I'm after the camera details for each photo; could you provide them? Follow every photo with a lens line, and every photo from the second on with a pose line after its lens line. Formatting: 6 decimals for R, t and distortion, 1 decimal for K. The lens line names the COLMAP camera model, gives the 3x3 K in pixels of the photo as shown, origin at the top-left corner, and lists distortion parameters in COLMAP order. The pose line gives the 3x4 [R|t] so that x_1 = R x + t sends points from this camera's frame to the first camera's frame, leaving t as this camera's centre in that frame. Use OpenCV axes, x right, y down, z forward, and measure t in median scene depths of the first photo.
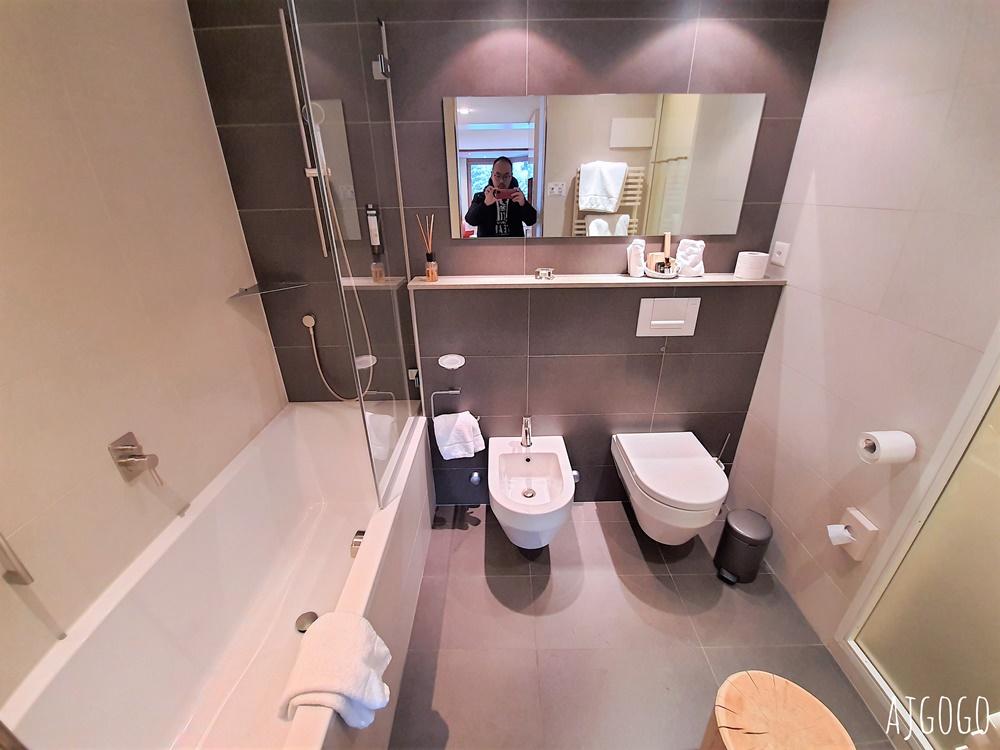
lens RADIAL K [[399.9, 0, 503.3], [0, 399.9, 371.5], [0, 0, 1]] dist [-0.000116, -0.000165]
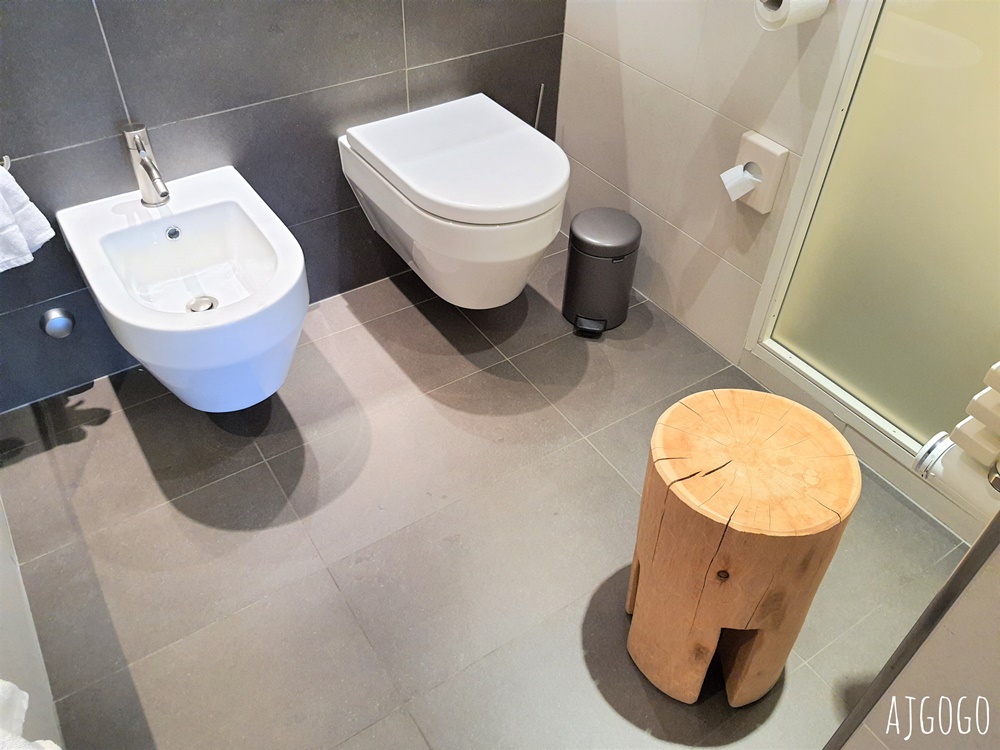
lens RADIAL K [[787.1, 0, 481.9], [0, 787.1, 370.5], [0, 0, 1]] dist [0.162529, -0.283592]
pose [[0.845564, -0.347685, 0.405138, -0.060439], [0.208930, 0.913844, 0.348193, 0.129302], [-0.491294, -0.209774, 0.845355, 0.082814]]
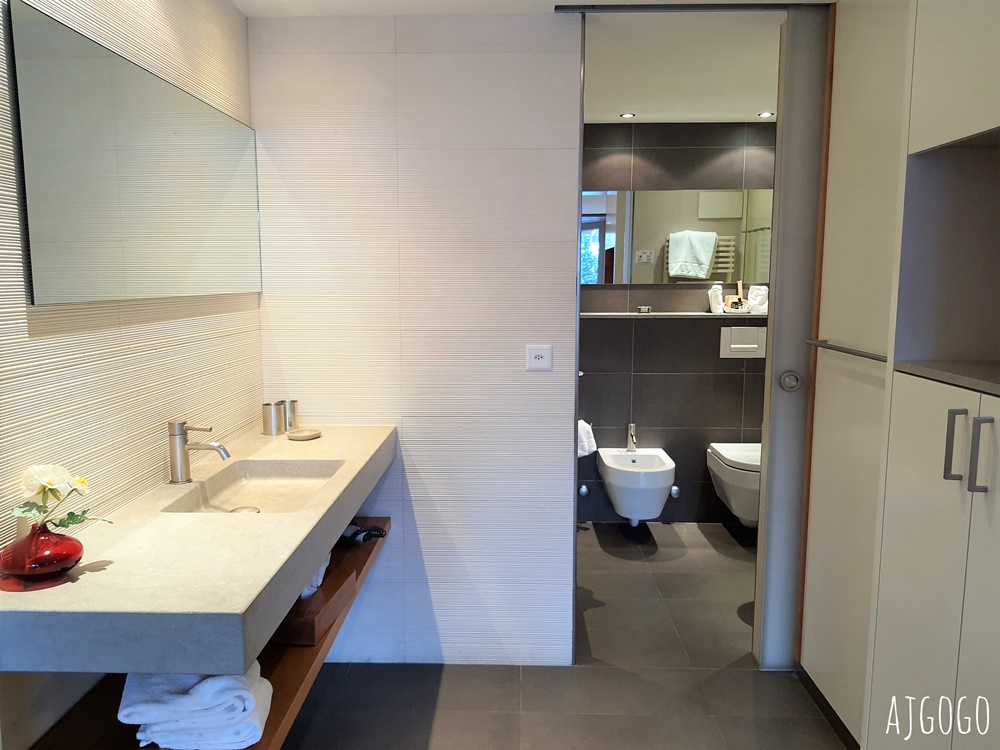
lens RADIAL K [[798.9, 0, 495.0], [0, 798.9, 383.1], [0, 0, 1]] dist [0.081810, -0.128745]
pose [[0.999256, 0.015167, -0.035449, -0.274436], [-0.024741, 0.957368, -0.287810, 0.712421], [0.029572, 0.288473, 0.957031, -1.374049]]
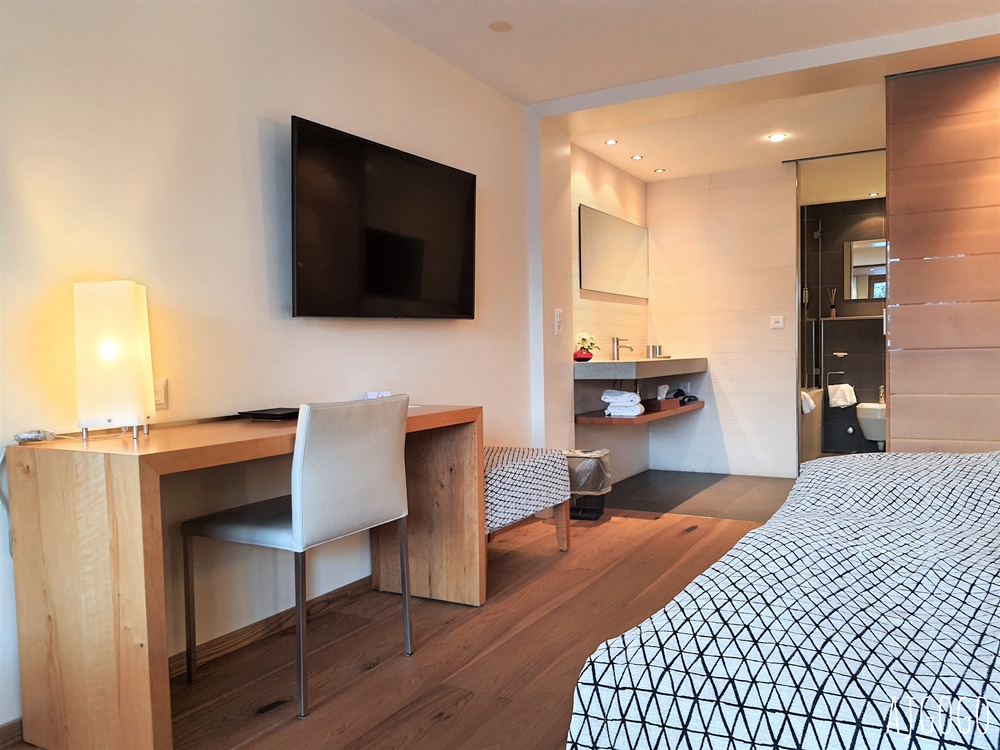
lens RADIAL K [[798.9, 0, 495.0], [0, 798.9, 383.1], [0, 0, 1]] dist [0.081810, -0.128745]
pose [[0.866586, 0.014465, -0.498818, 0.380343], [-0.196857, 0.928427, -0.315073, 1.672209], [0.458558, 0.371233, 0.807410, -2.923949]]
